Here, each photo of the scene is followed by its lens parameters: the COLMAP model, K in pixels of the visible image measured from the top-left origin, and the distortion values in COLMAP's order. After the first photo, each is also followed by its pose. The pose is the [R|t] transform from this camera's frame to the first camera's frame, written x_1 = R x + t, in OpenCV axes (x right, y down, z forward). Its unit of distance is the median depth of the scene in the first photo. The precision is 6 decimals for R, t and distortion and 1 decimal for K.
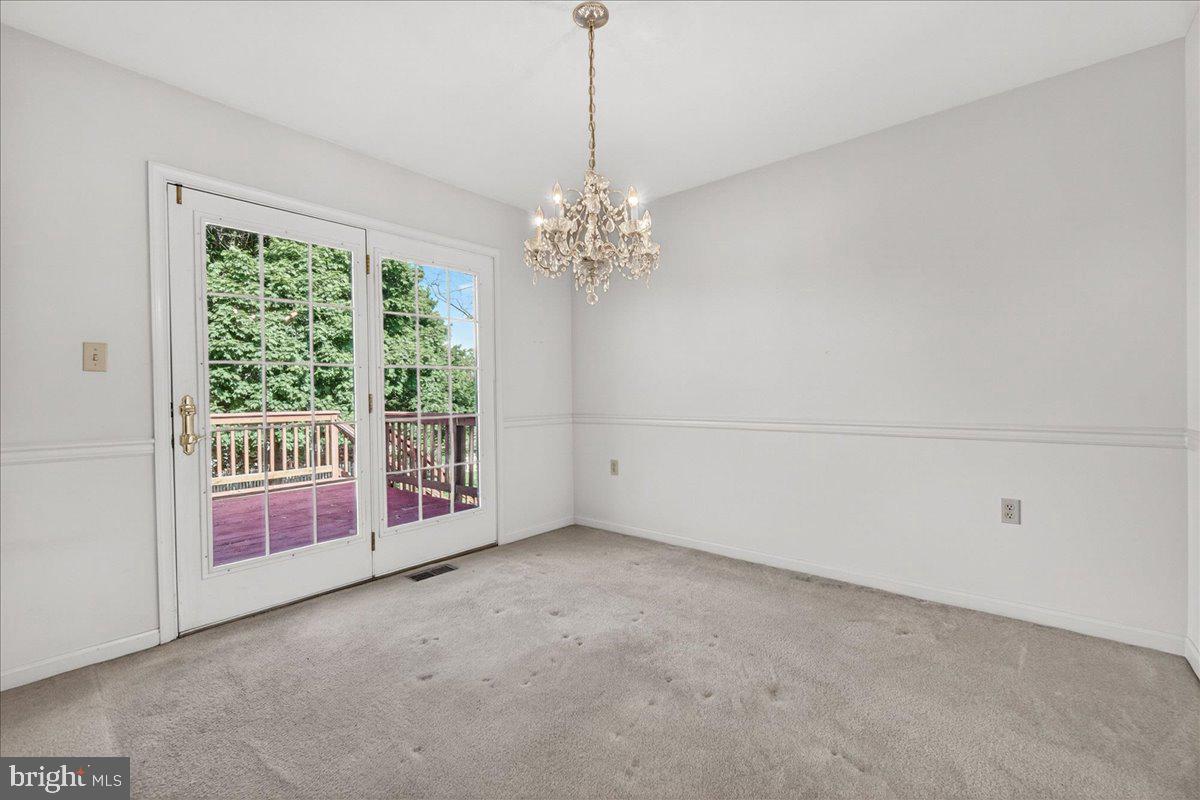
lens RADIAL K [[504.5, 0, 585.0], [0, 504.5, 400.9], [0, 0, 1]] dist [-0.000098, 0.000037]
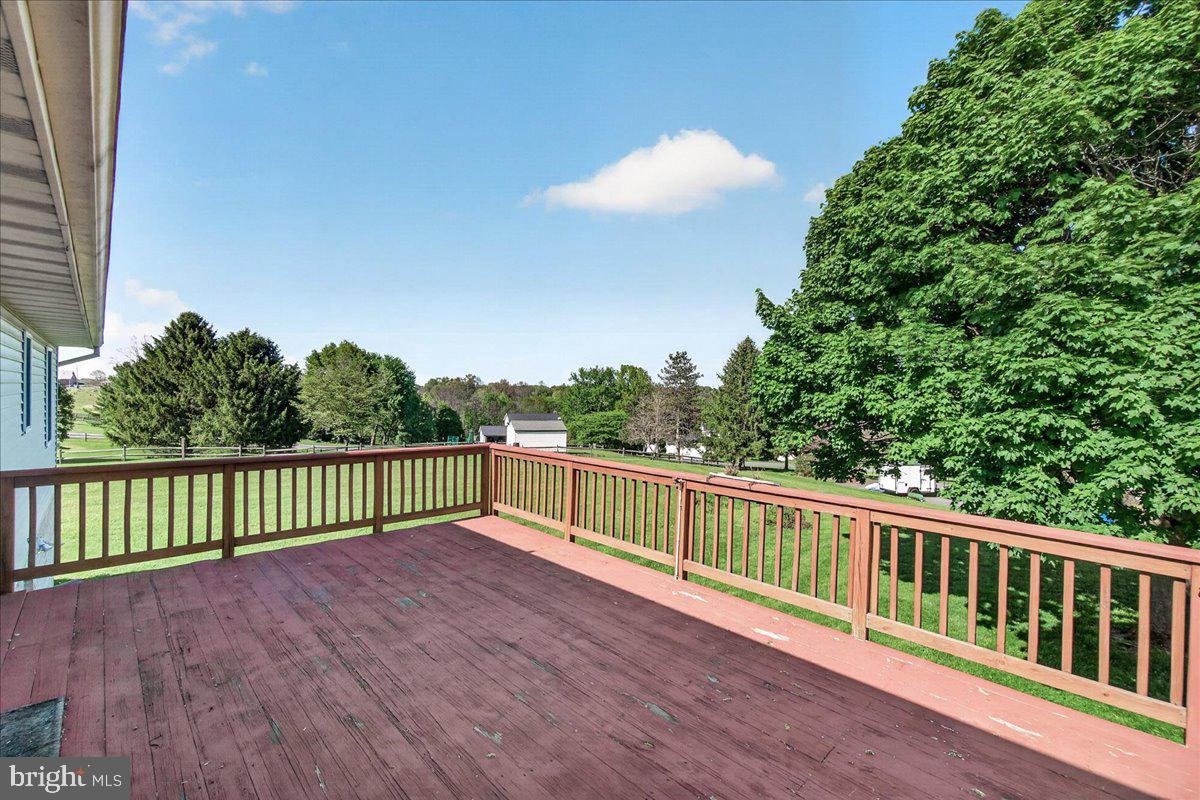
lens RADIAL K [[504.5, 0, 585.0], [0, 504.5, 400.9], [0, 0, 1]] dist [-0.000098, 0.000037]
pose [[-0.084579, 0.014757, -0.996307, -0.116886], [-0.037319, 0.999142, 0.017967, -0.062814], [0.995718, 0.038701, -0.083956, 0.537225]]
